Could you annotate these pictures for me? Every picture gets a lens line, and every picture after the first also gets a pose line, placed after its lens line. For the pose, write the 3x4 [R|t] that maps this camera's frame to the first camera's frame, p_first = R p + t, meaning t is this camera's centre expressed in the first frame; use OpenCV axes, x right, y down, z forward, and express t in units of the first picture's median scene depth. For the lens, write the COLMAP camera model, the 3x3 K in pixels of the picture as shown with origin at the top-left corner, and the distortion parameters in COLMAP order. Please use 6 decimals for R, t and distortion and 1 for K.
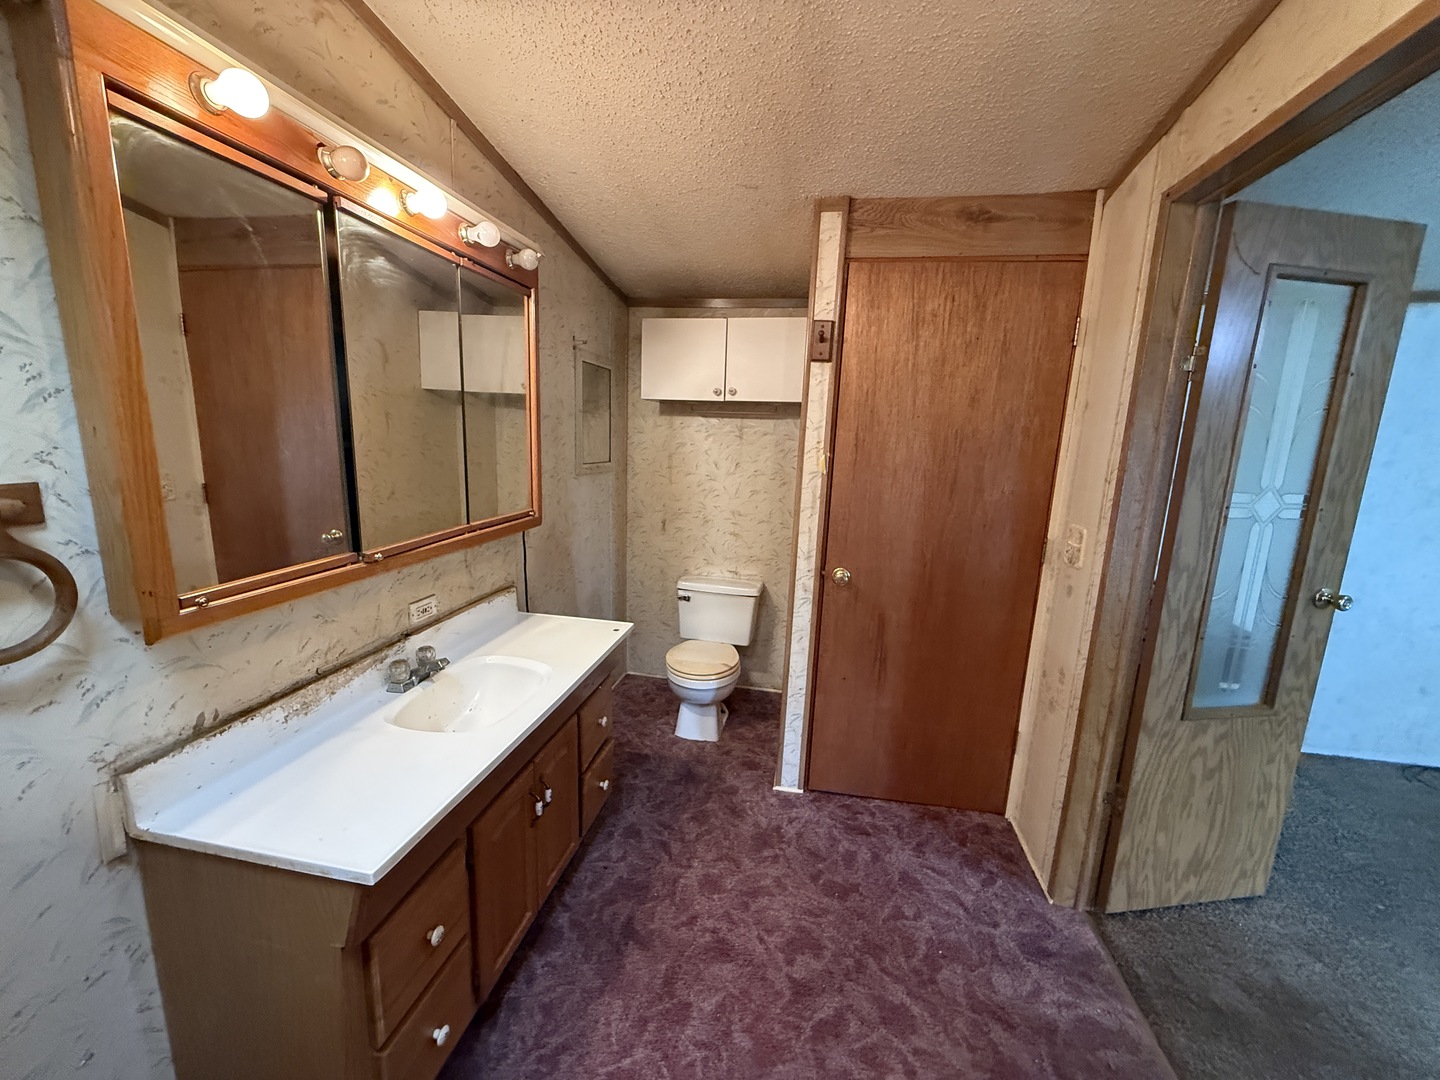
lens RADIAL K [[578.1, 0, 720.0], [0, 578.1, 540.0], [0, 0, 1]] dist [0.000047, -0.000104]
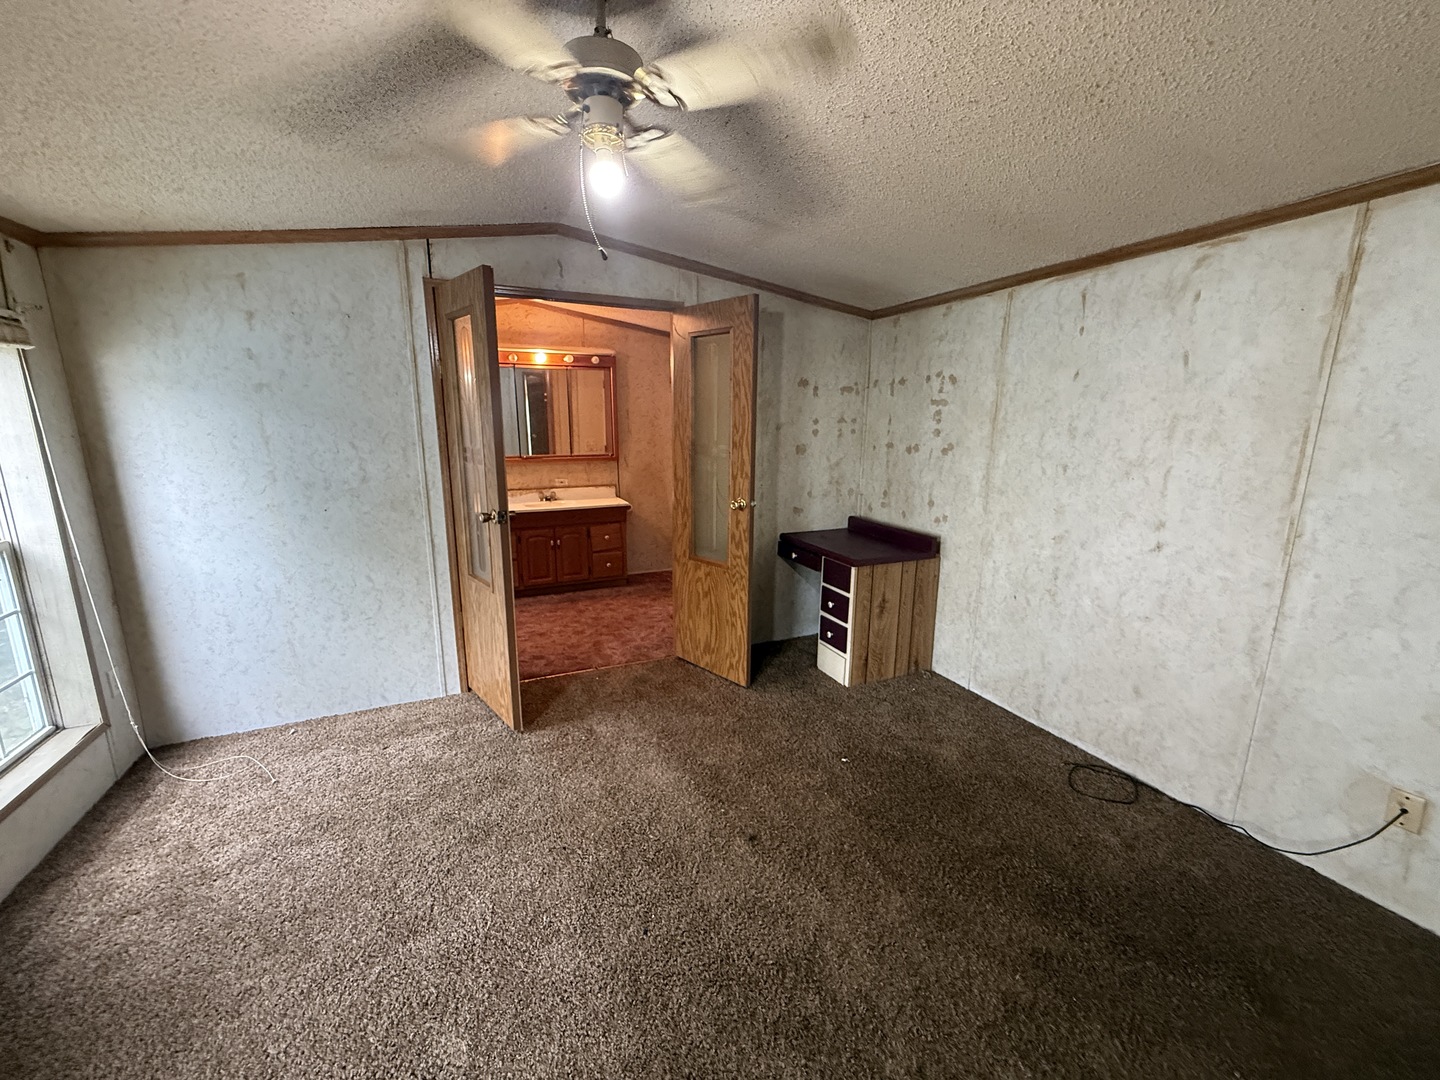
lens RADIAL K [[578.1, 0, 720.0], [0, 578.1, 540.0], [0, 0, 1]] dist [0.000047, -0.000104]
pose [[0.567370, 0.134659, -0.812378, 2.337037], [-0.138844, 0.988058, 0.066809, 0.095500], [0.811673, 0.074889, 0.579291, -0.067117]]
